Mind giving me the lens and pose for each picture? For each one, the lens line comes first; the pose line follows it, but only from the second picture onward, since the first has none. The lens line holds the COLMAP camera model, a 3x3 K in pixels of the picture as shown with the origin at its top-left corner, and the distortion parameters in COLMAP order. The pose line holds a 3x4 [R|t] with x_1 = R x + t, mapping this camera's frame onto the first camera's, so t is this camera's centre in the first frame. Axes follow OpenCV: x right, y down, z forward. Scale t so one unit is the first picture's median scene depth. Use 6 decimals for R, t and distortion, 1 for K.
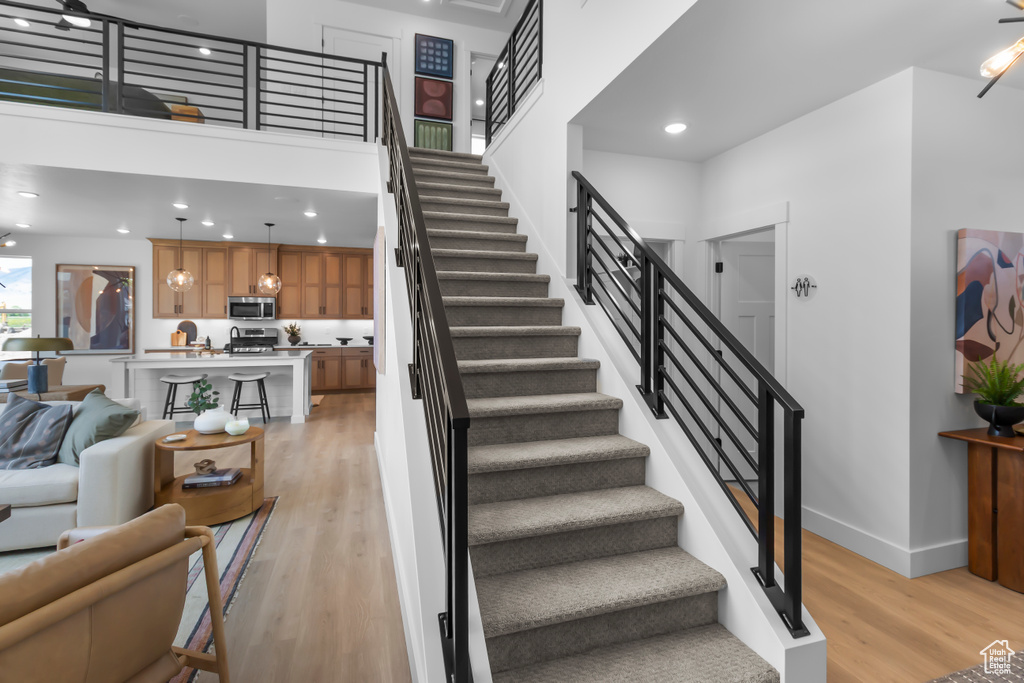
lens RADIAL K [[482.7, 0, 513.7], [0, 482.7, 318.6], [0, 0, 1]] dist [0.001106, 0.000832]
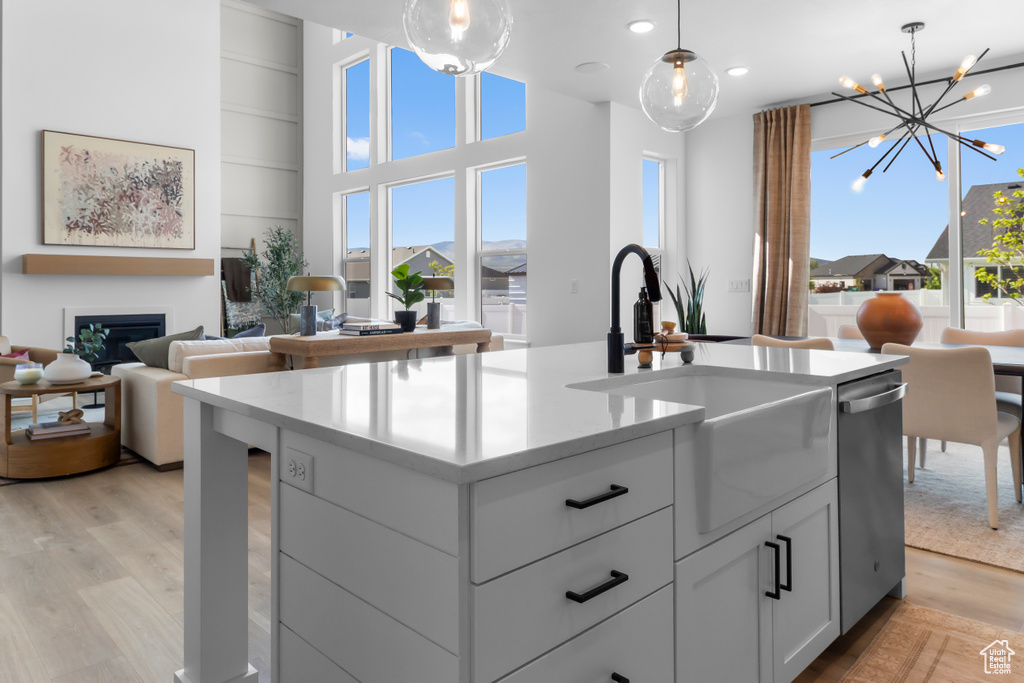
lens RADIAL K [[670.1, 0, 516.6], [0, 670.1, 282.4], [0, 0, 1]] dist [-0.001289, 0.000784]
pose [[-0.896827, -0.002596, -0.442375, -0.327820], [0.003069, 0.999922, -0.012091, 0.028640], [0.442372, -0.012202, -0.896749, 0.999796]]
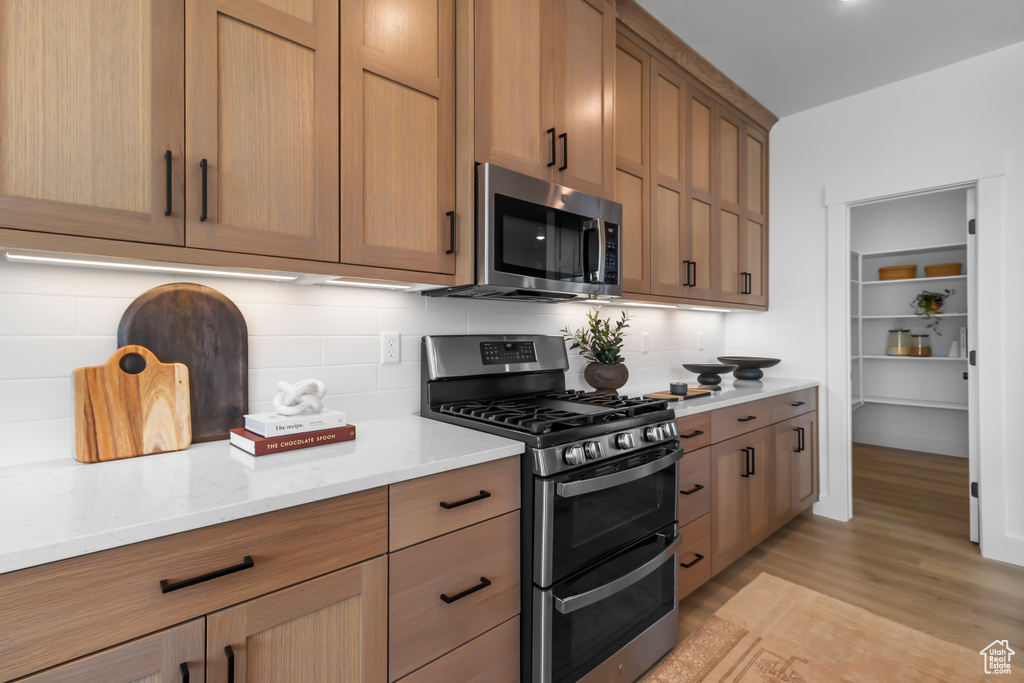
lens RADIAL K [[474.8, 0, 515.8], [0, 474.8, 333.7], [0, 0, 1]] dist [0.005282, 0.000224]
pose [[0.914396, -0.003885, 0.404802, -0.645377], [0.004818, 0.999988, -0.001286, 0.020410], [-0.404792, 0.003126, 0.914404, 0.819064]]
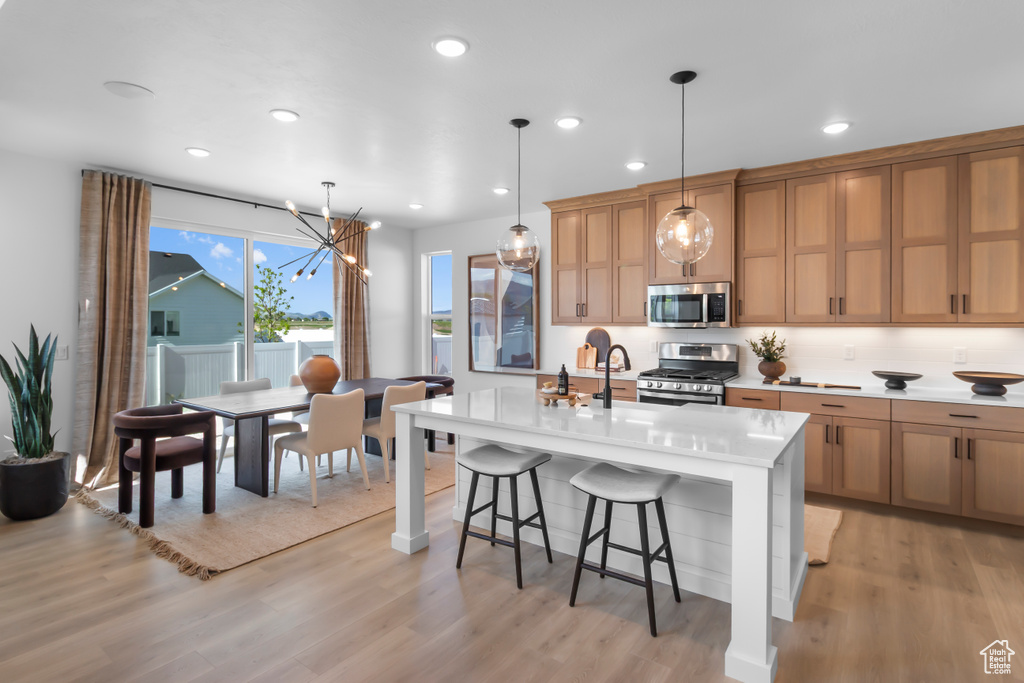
lens RADIAL K [[511.6, 0, 513.0], [0, 511.6, 327.2], [0, 0, 1]] dist [-0.000451, -0.001225]
pose [[0.589978, 0.005194, -0.807403, -0.209464], [0.003817, 0.999950, 0.009222, -0.003716], [0.807410, -0.008523, 0.589929, 0.526026]]
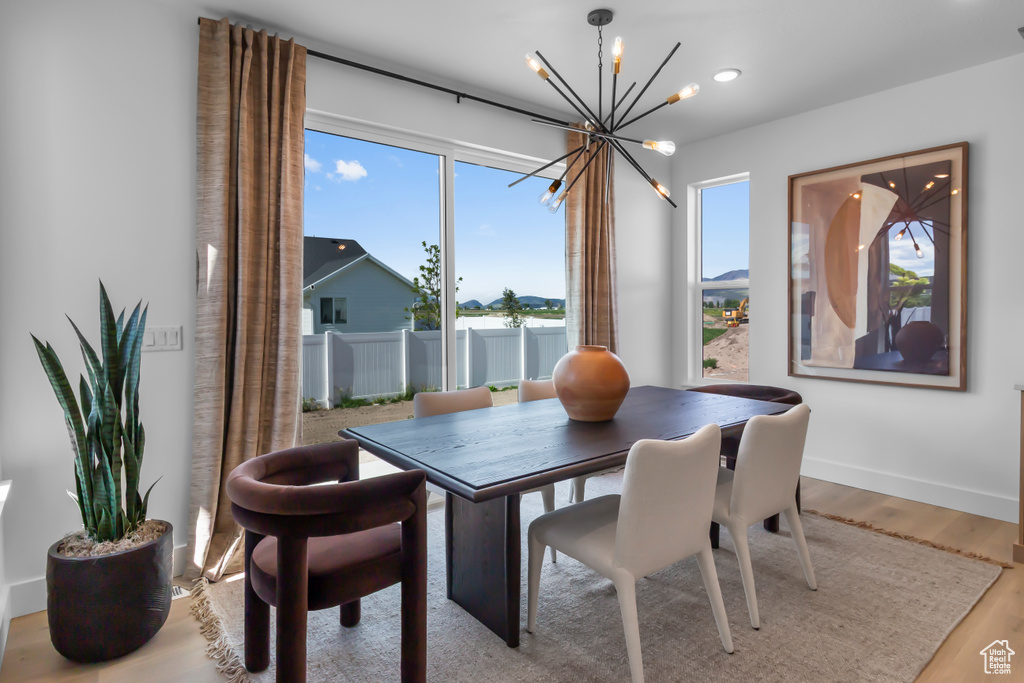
lens RADIAL K [[557.5, 0, 519.7], [0, 557.5, 323.5], [0, 0, 1]] dist [0.003127, -0.000002]
pose [[0.347845, 0.016211, -0.937412, -0.503413], [0.010897, 0.999713, 0.021332, 0.010934], [0.937489, -0.017636, 0.347568, 0.538827]]
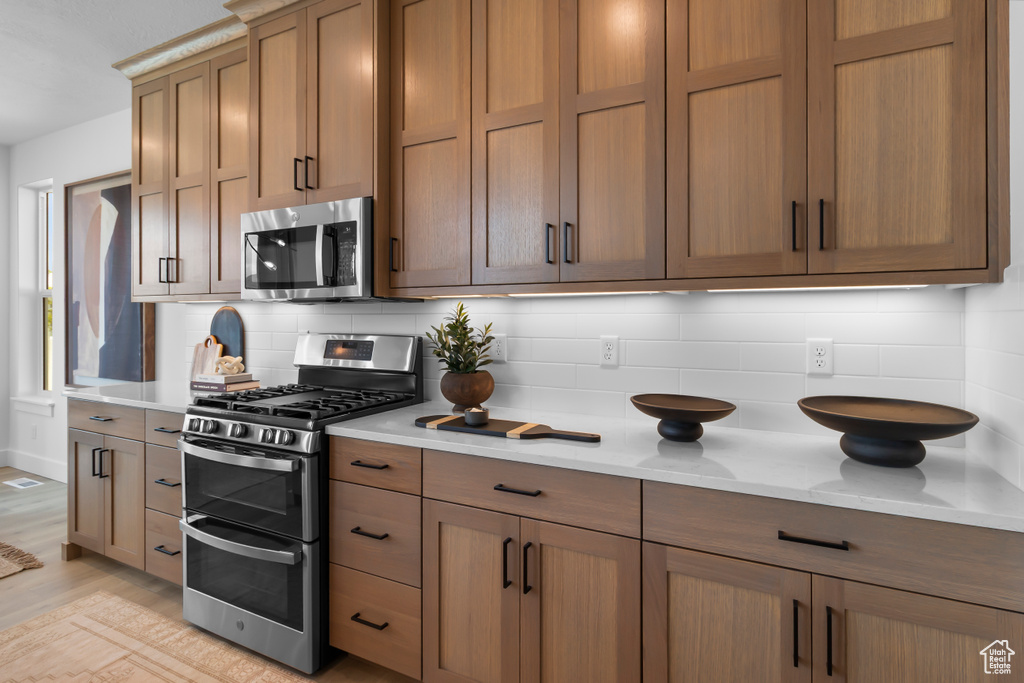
lens RADIAL K [[524.1, 0, 512.1], [0, 524.1, 319.0], [0, 0, 1]] dist [-0.000495, -0.000349]
pose [[0.699516, -0.001323, -0.714616, -0.281340], [0.000976, 0.999999, -0.000897, 0.012502], [0.714616, -0.000070, 0.699516, 0.893901]]
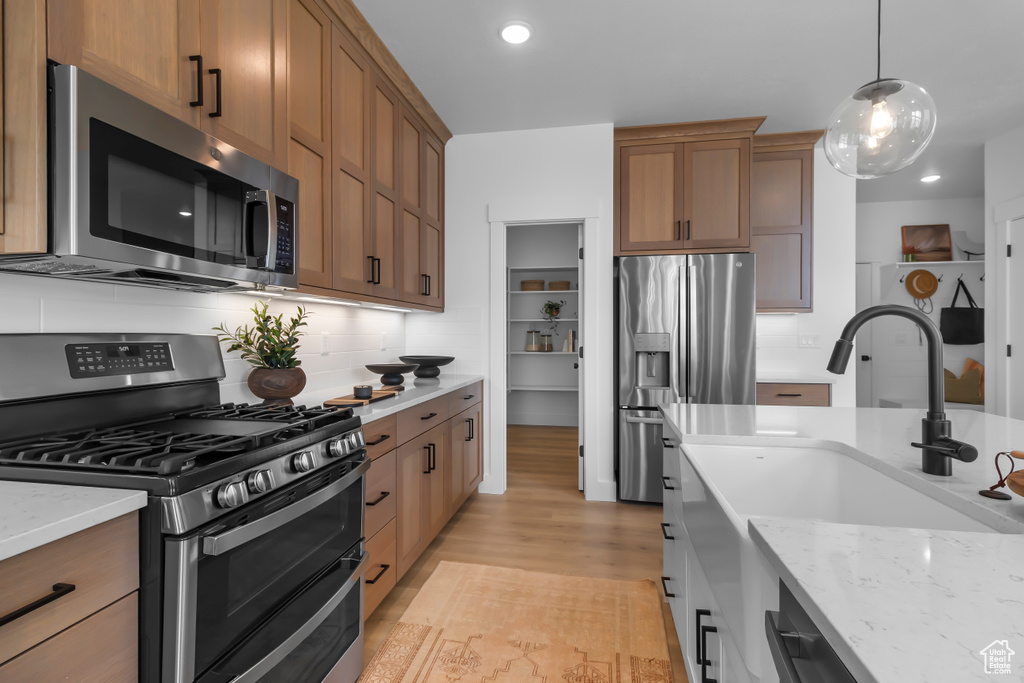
lens RADIAL K [[473.1, 0, 517.9], [0, 473.1, 337.3], [0, 0, 1]] dist [0.005790, -0.000276]
pose [[0.475073, -0.007859, 0.879911, -0.633475], [0.000240, 0.999961, 0.008801, 0.020549], [-0.879946, -0.003970, 0.475057, 0.837086]]
